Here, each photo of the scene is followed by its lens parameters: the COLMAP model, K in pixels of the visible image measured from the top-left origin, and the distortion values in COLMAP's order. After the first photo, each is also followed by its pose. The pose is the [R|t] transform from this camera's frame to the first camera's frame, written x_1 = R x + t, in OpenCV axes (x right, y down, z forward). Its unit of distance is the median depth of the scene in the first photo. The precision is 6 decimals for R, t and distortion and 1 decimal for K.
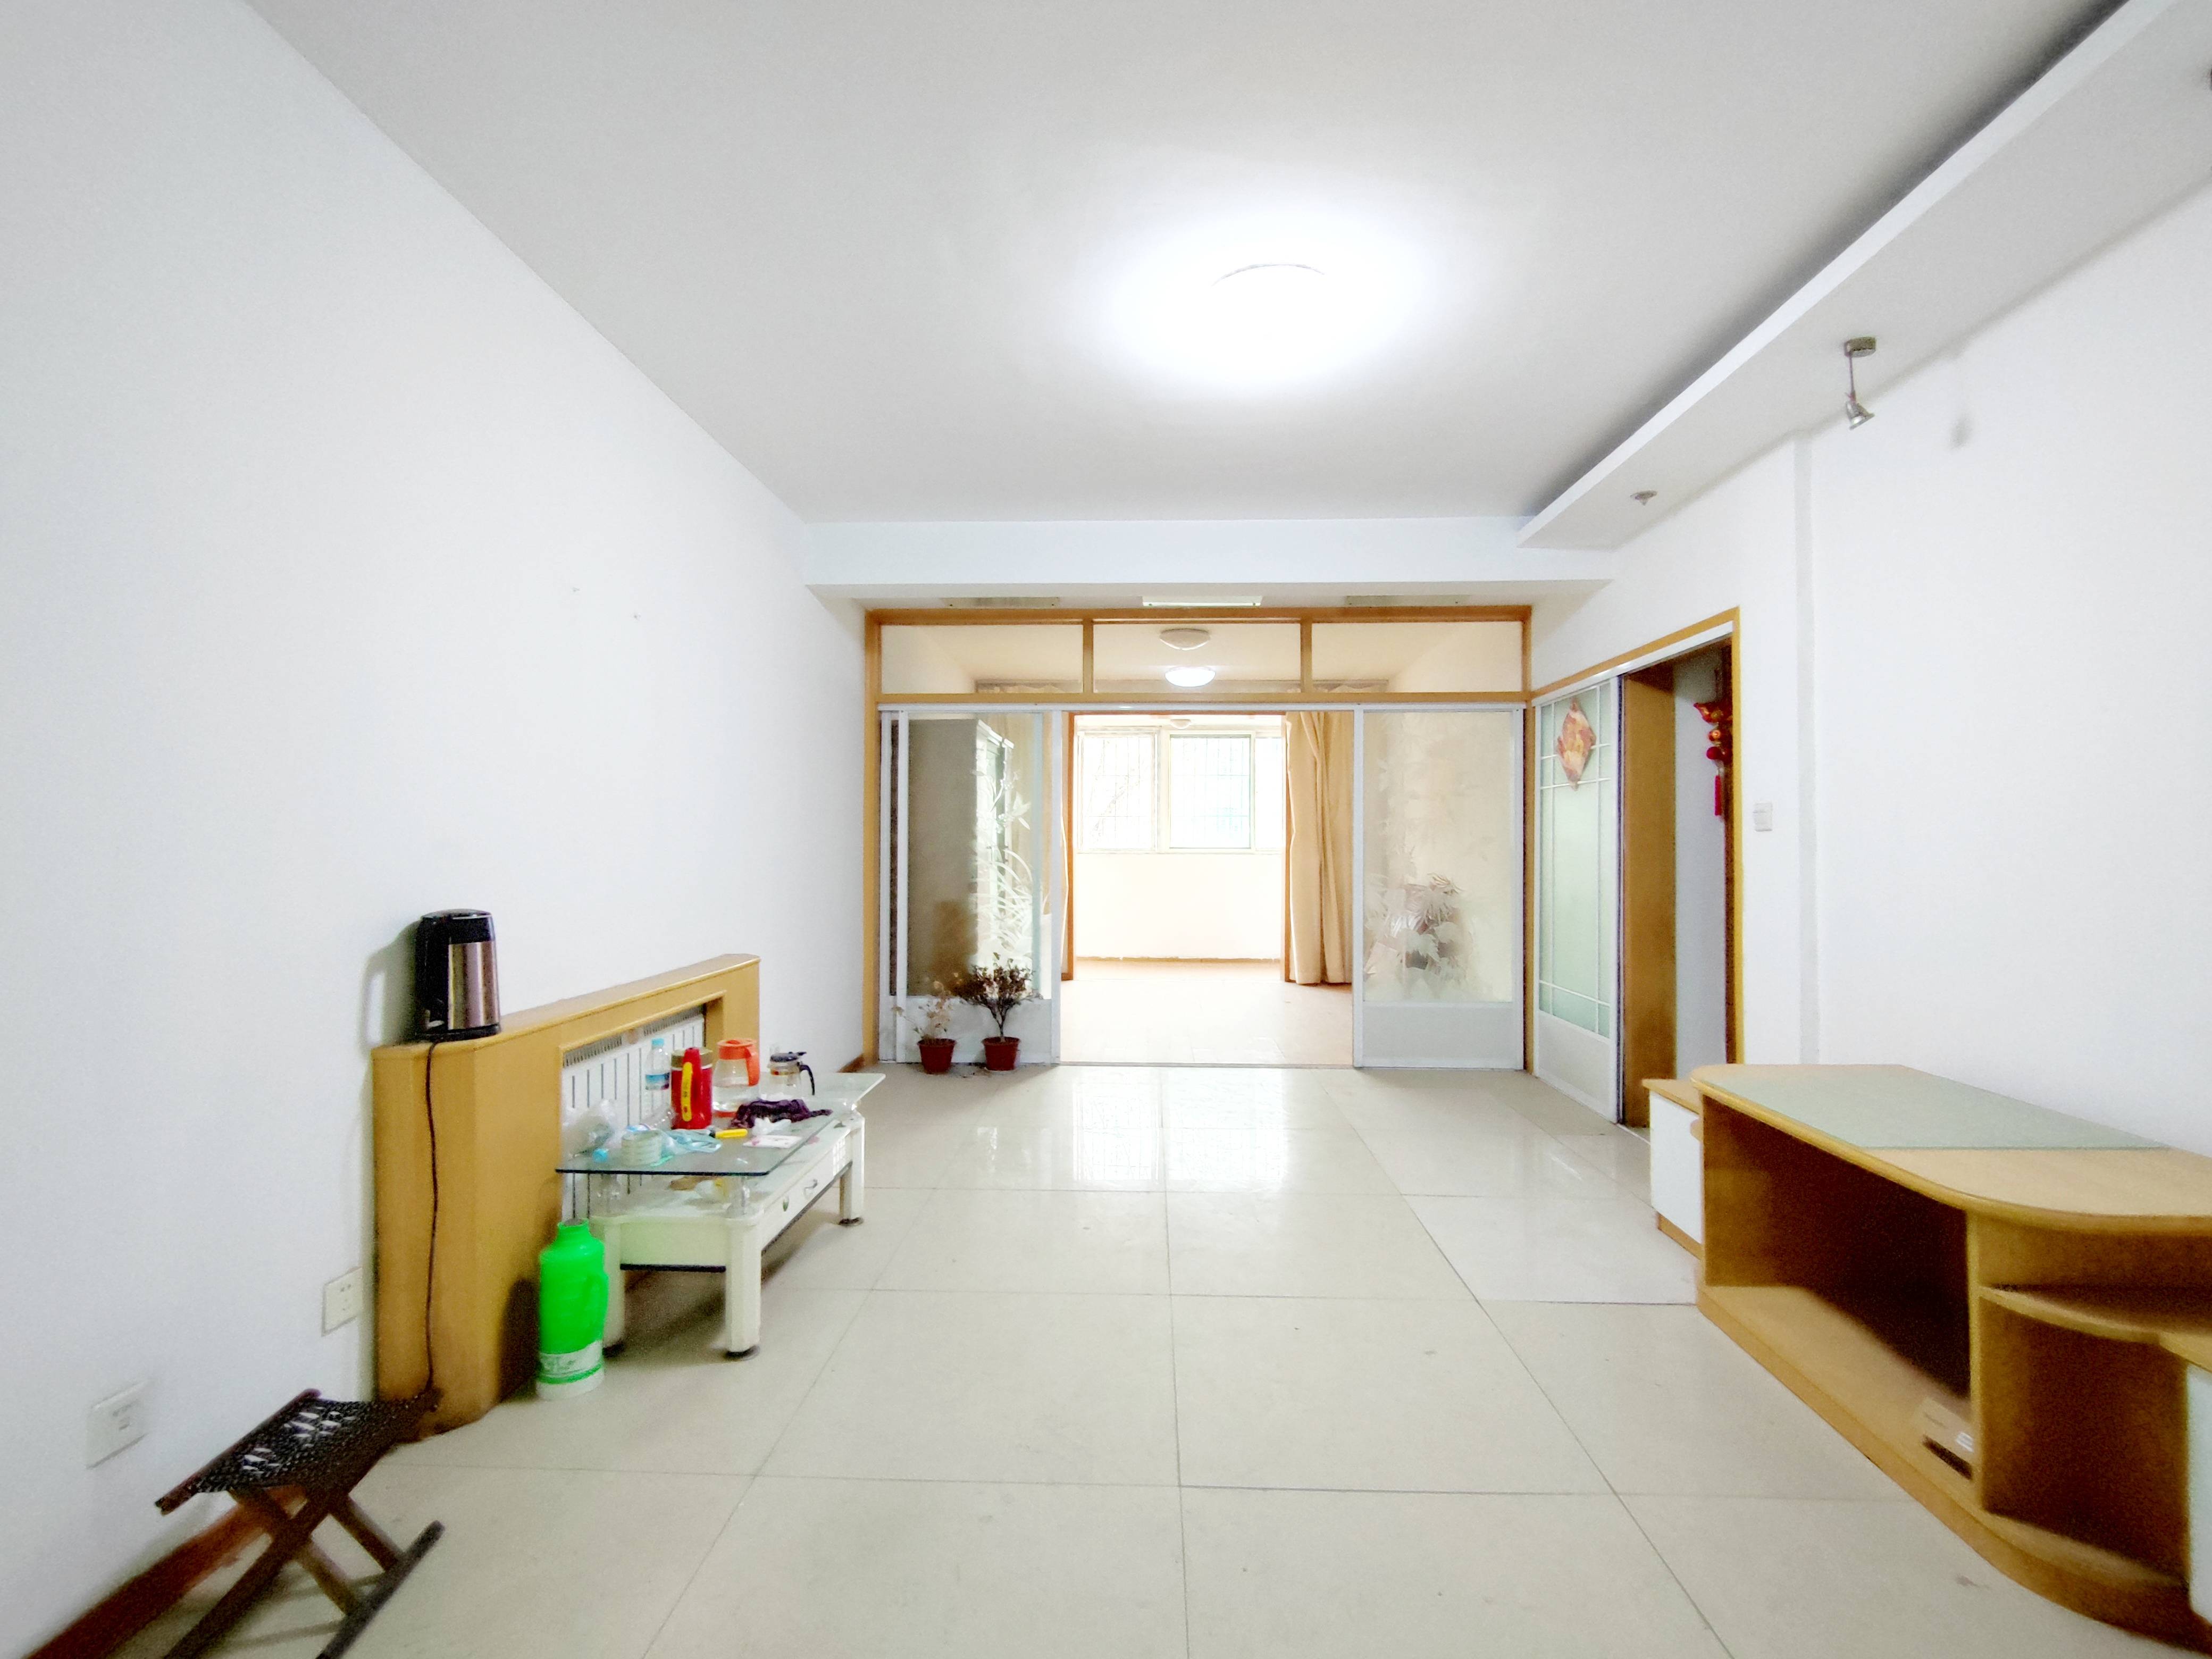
lens RADIAL K [[1040.9, 0, 1106.0], [0, 1040.9, 829.5], [0, 0, 1]] dist [0.000789, 0.000082]
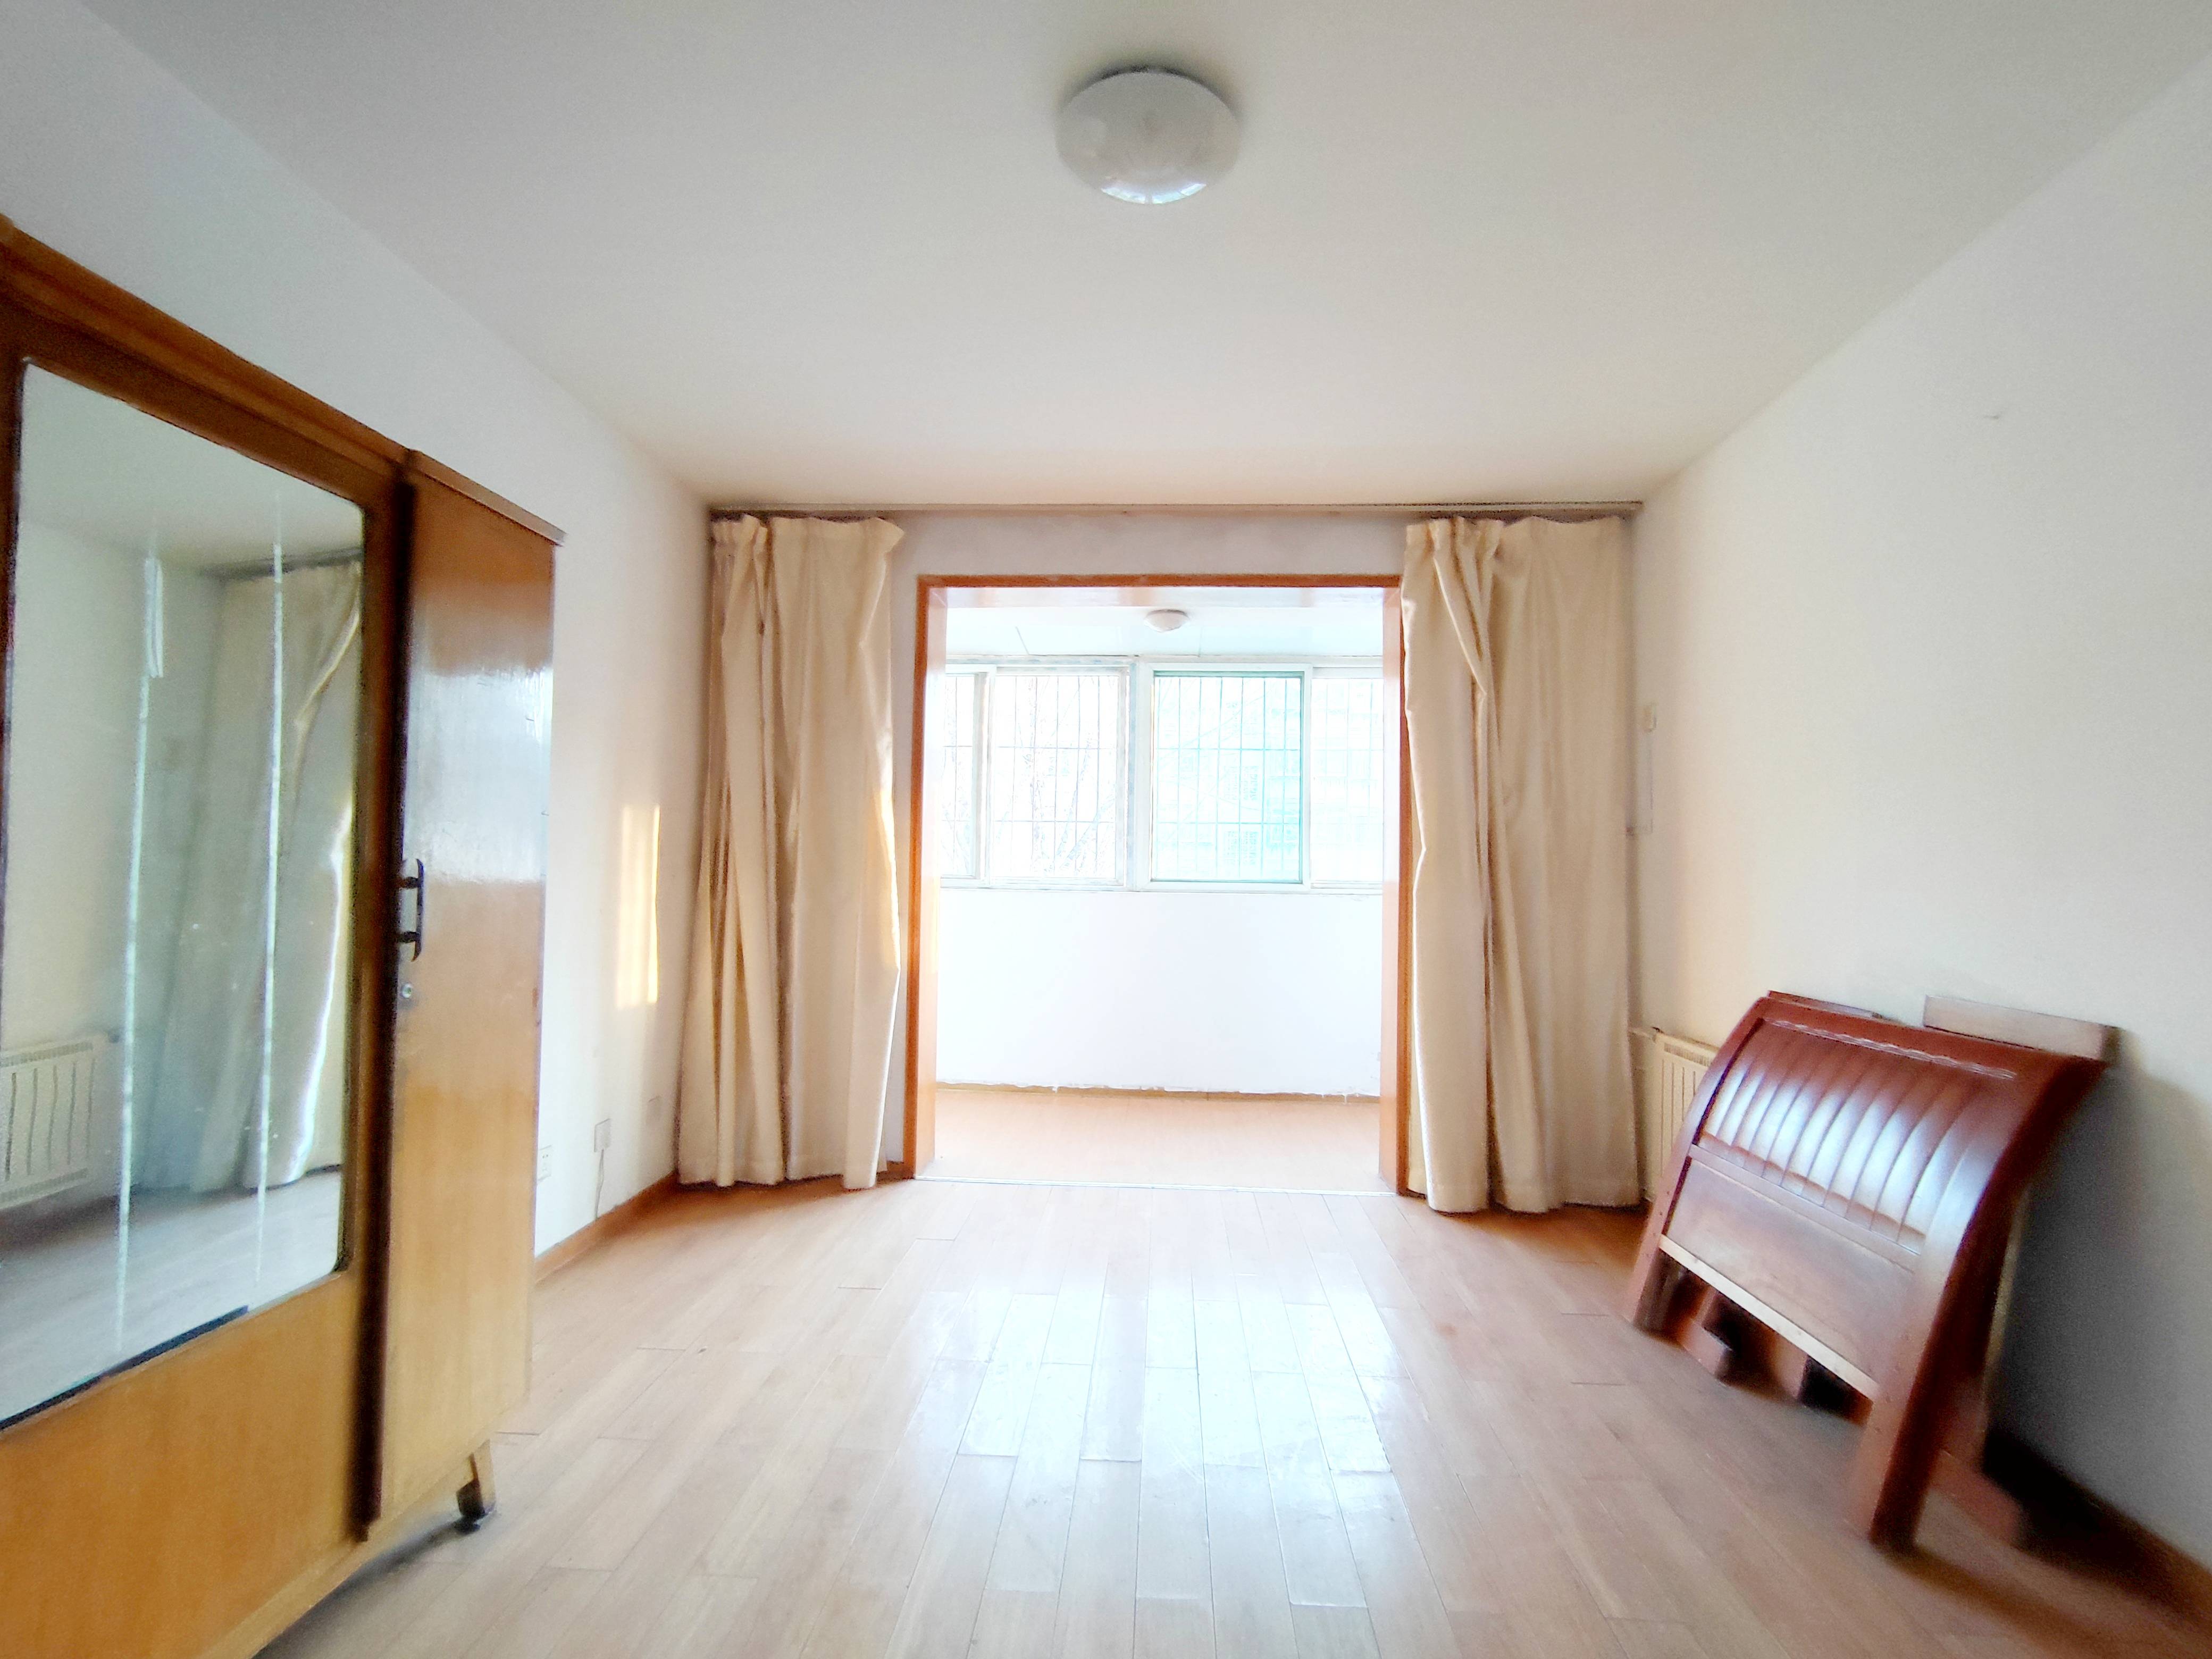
lens RADIAL K [[1040.9, 0, 1106.0], [0, 1040.9, 829.5], [0, 0, 1]] dist [0.000789, 0.000082]
pose [[0.999811, 0.010000, -0.016644, 0.053693], [-0.010438, 0.999596, -0.026440, 0.007137], [0.016373, 0.026609, 0.999512, 0.529591]]
